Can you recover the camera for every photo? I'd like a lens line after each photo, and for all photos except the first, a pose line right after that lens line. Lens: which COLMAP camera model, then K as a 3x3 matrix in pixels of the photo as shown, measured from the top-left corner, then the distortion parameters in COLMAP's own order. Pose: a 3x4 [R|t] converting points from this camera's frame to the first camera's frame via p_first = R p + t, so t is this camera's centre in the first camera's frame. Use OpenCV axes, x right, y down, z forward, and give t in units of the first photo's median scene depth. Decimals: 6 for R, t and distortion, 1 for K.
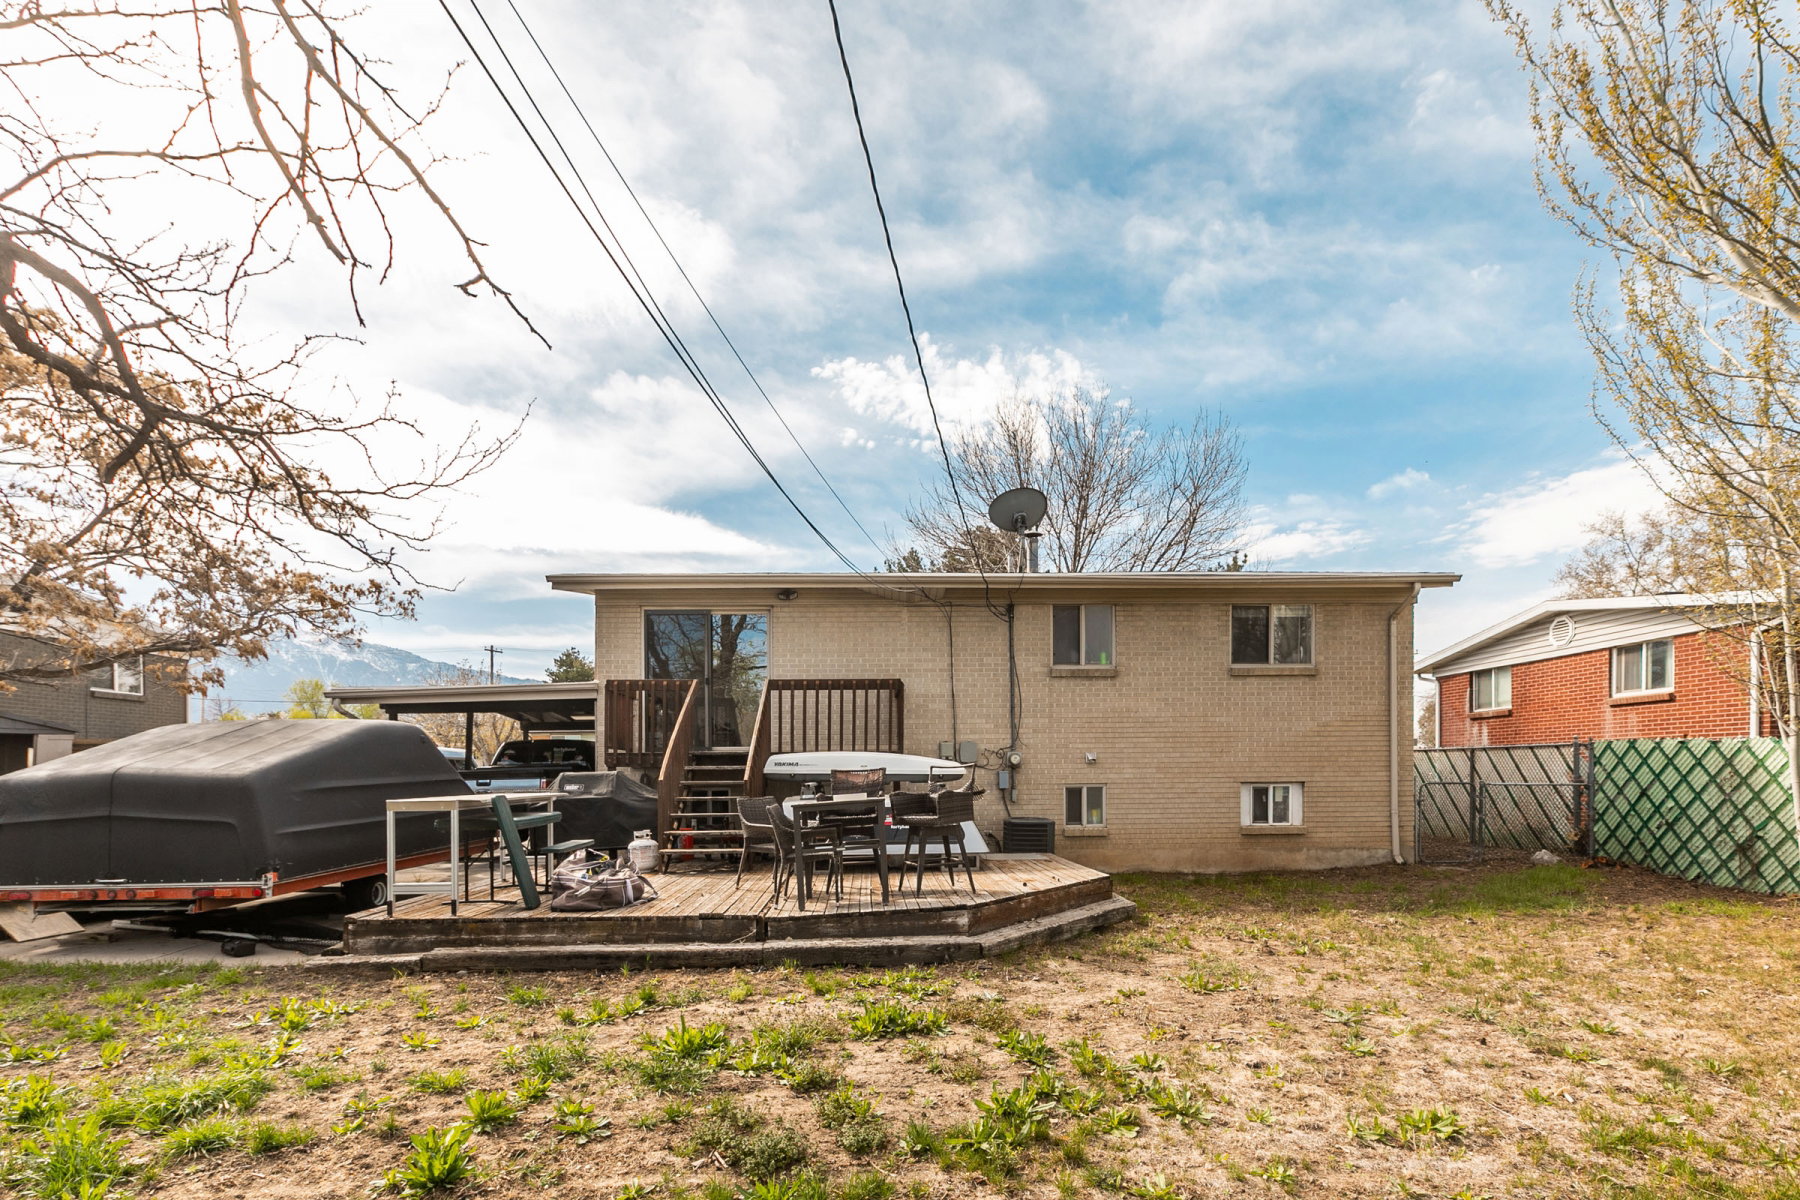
lens RADIAL K [[870.7, 0, 916.0], [0, 870.7, 771.1], [0, 0, 1]] dist [0.002704, -0.000250]
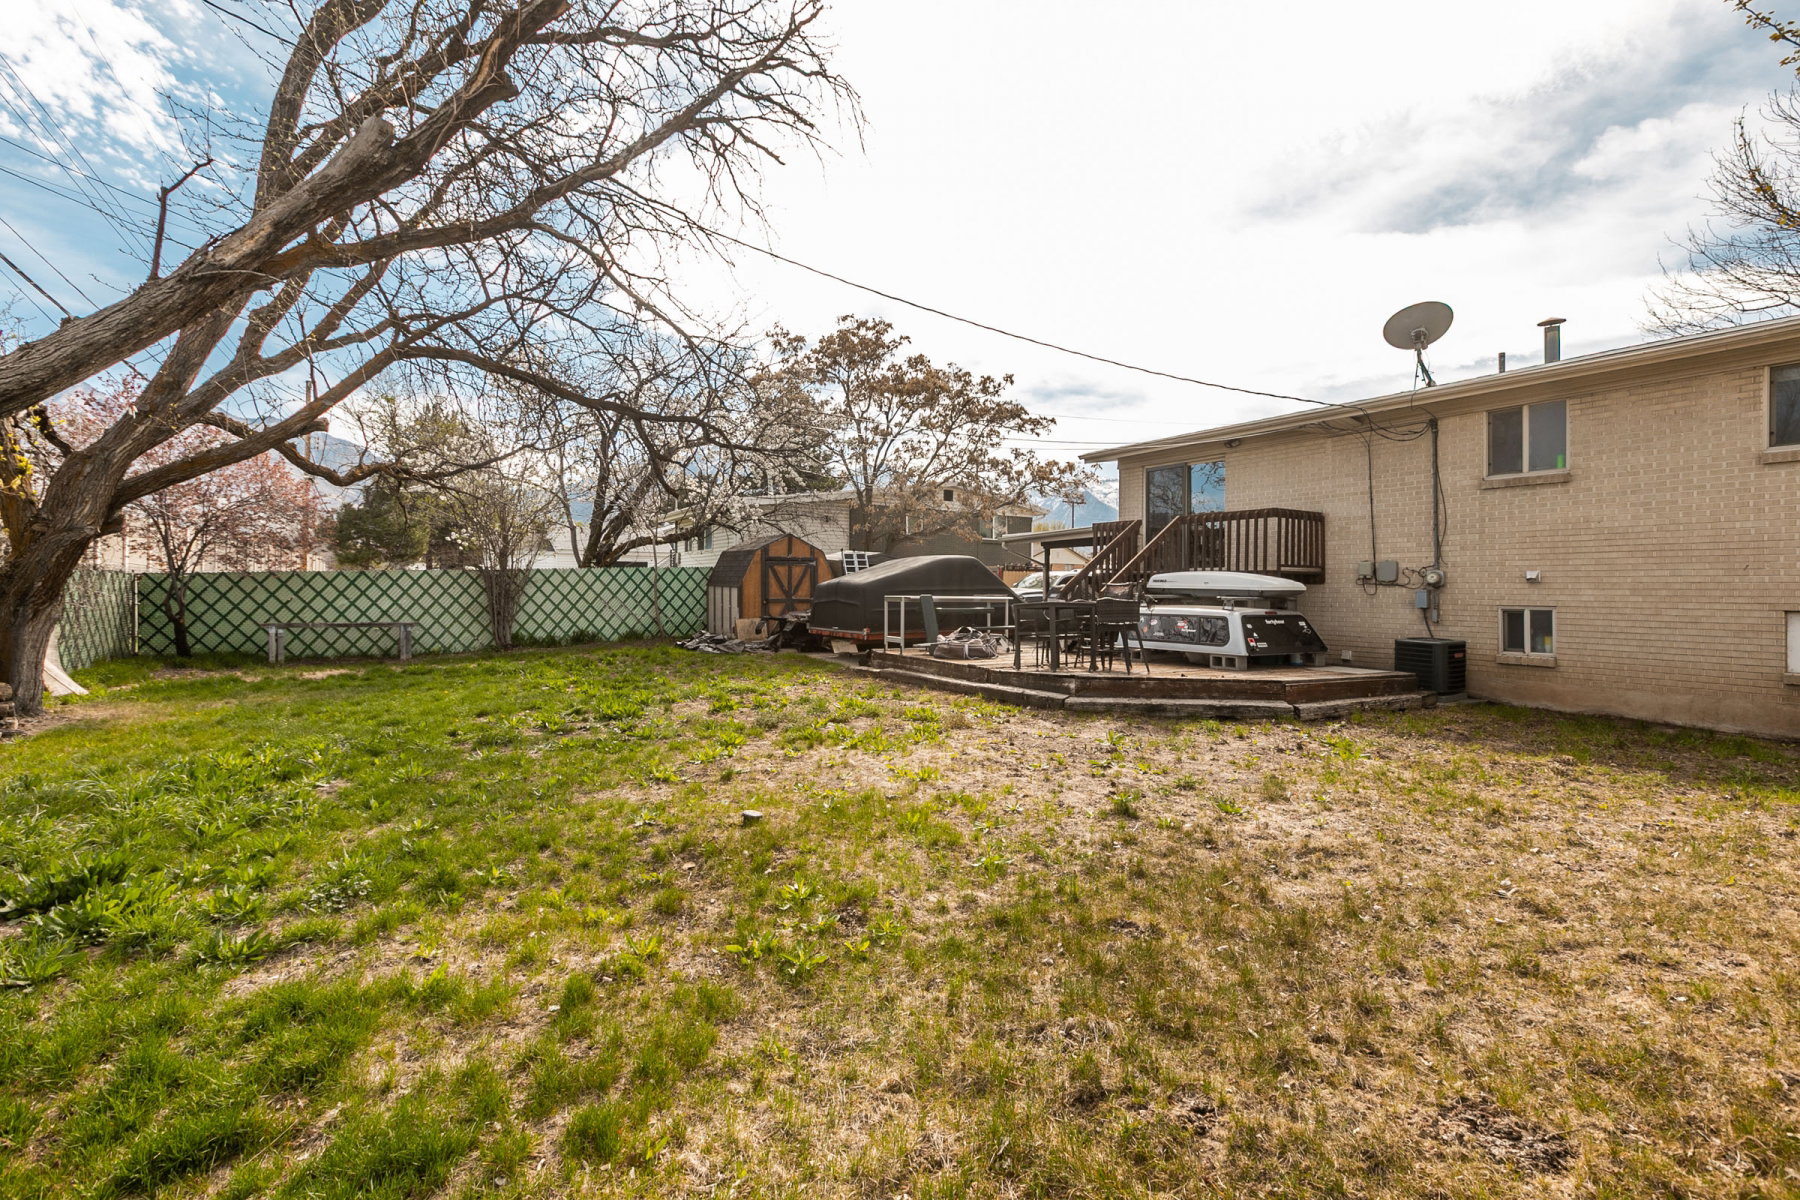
lens RADIAL K [[827.6, 0, 899.7], [0, 827.6, 564.1], [0, 0, 1]] dist [0.000277, 0.000492]
pose [[0.493796, -0.013100, -0.869479, 0.616268], [-0.015922, 0.999583, -0.024103, 0.002555], [0.869432, 0.025746, 0.493381, 0.028169]]
